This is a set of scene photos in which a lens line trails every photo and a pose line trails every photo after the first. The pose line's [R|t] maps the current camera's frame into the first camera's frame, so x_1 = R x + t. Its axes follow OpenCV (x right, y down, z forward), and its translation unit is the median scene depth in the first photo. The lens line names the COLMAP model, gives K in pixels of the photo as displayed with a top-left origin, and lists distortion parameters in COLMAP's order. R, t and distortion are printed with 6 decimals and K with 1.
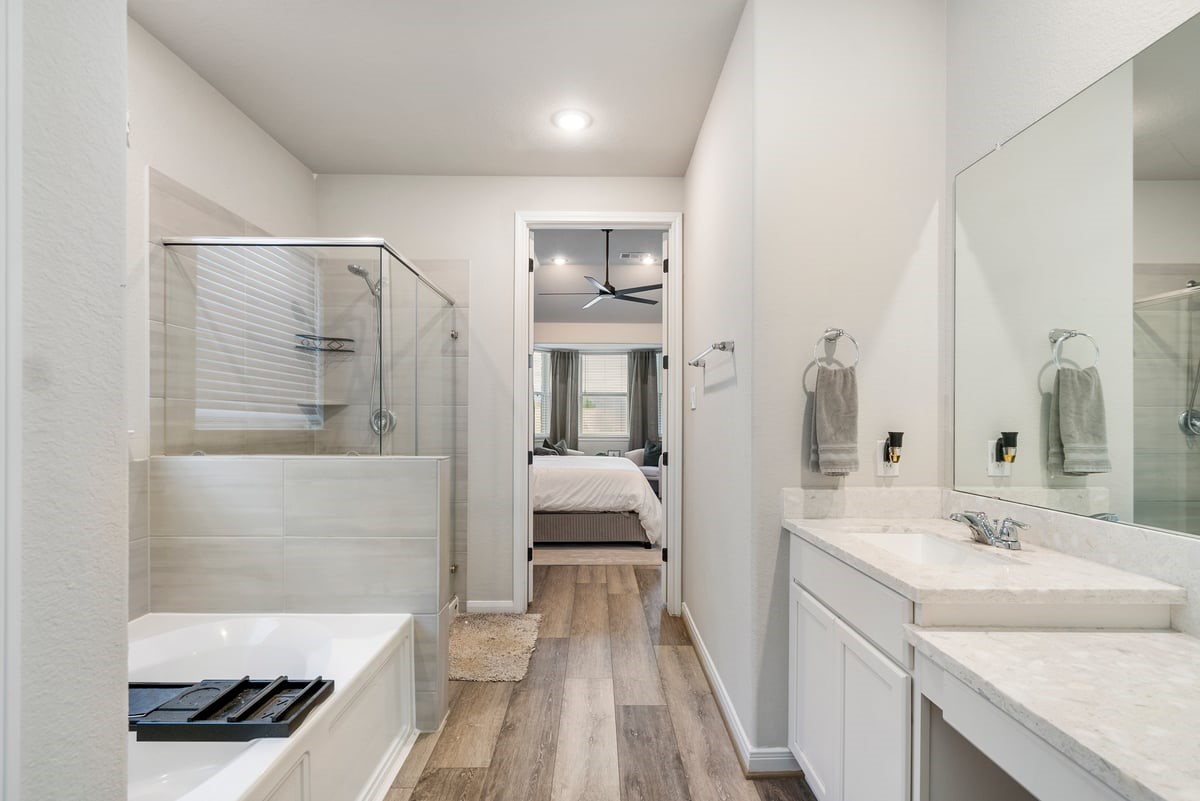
lens RADIAL K [[551.5, 0, 600.0], [0, 551.5, 400.5], [0, 0, 1]] dist [-0.000219, 0.000152]
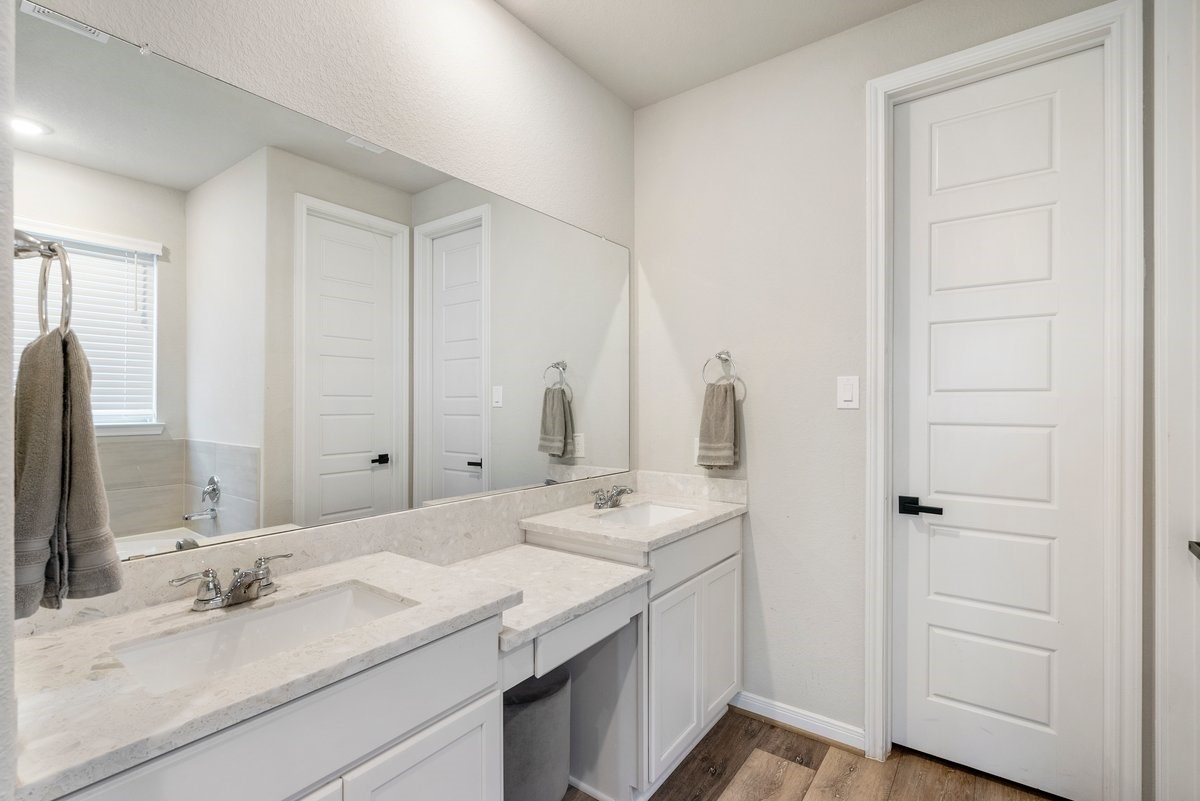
lens RADIAL K [[551.5, 0, 600.0], [0, 551.5, 400.5], [0, 0, 1]] dist [-0.000219, 0.000152]
pose [[-0.793132, 0.000945, 0.609050, -0.292019], [-0.017192, 0.999566, -0.023939, -0.020702], [-0.608808, -0.029458, -0.792771, 2.334645]]
